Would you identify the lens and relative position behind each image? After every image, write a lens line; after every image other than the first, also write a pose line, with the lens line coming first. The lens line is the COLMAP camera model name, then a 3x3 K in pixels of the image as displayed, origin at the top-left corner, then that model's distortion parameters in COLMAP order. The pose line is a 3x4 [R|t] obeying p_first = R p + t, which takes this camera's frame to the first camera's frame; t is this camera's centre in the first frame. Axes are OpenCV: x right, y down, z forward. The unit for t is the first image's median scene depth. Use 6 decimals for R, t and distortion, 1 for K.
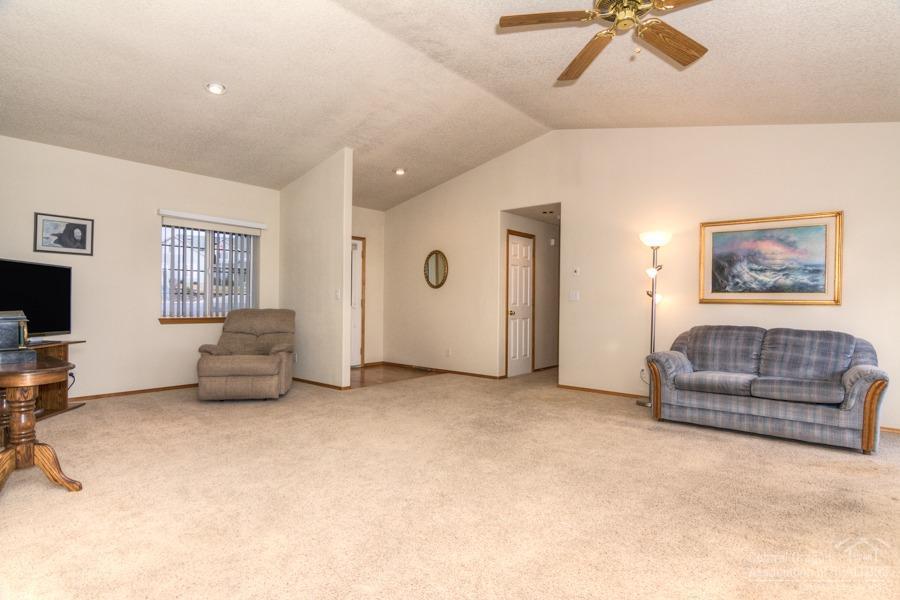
lens RADIAL K [[474.5, 0, 456.2], [0, 474.5, 302.6], [0, 0, 1]] dist [-0.002281, 0.000333]
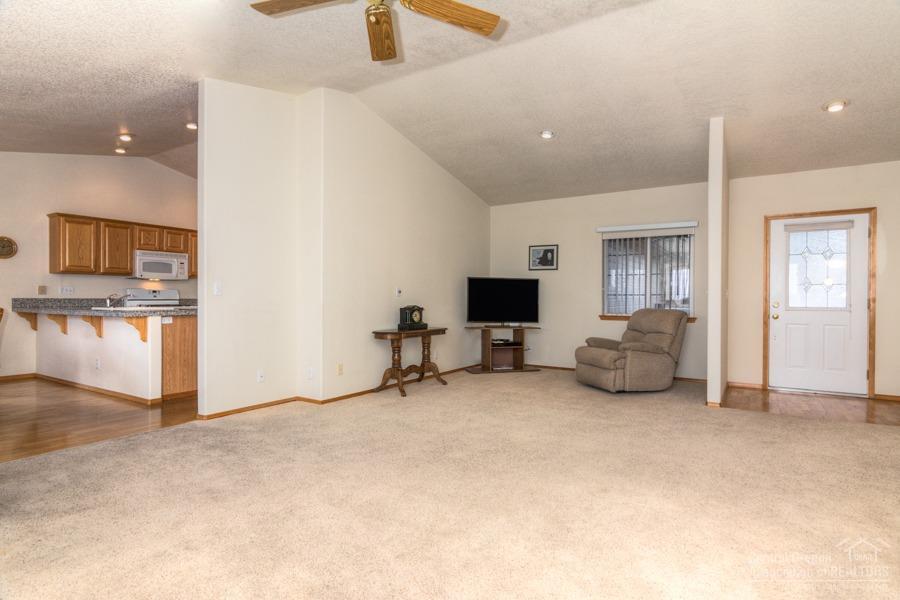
lens RADIAL K [[474.5, 0, 456.2], [0, 474.5, 302.6], [0, 0, 1]] dist [-0.002281, 0.000333]
pose [[0.136245, -0.000341, -0.990675, 0.617654], [-0.005635, 0.999983, -0.001119, 0.004208], [0.990659, 0.005735, 0.136241, 0.496908]]
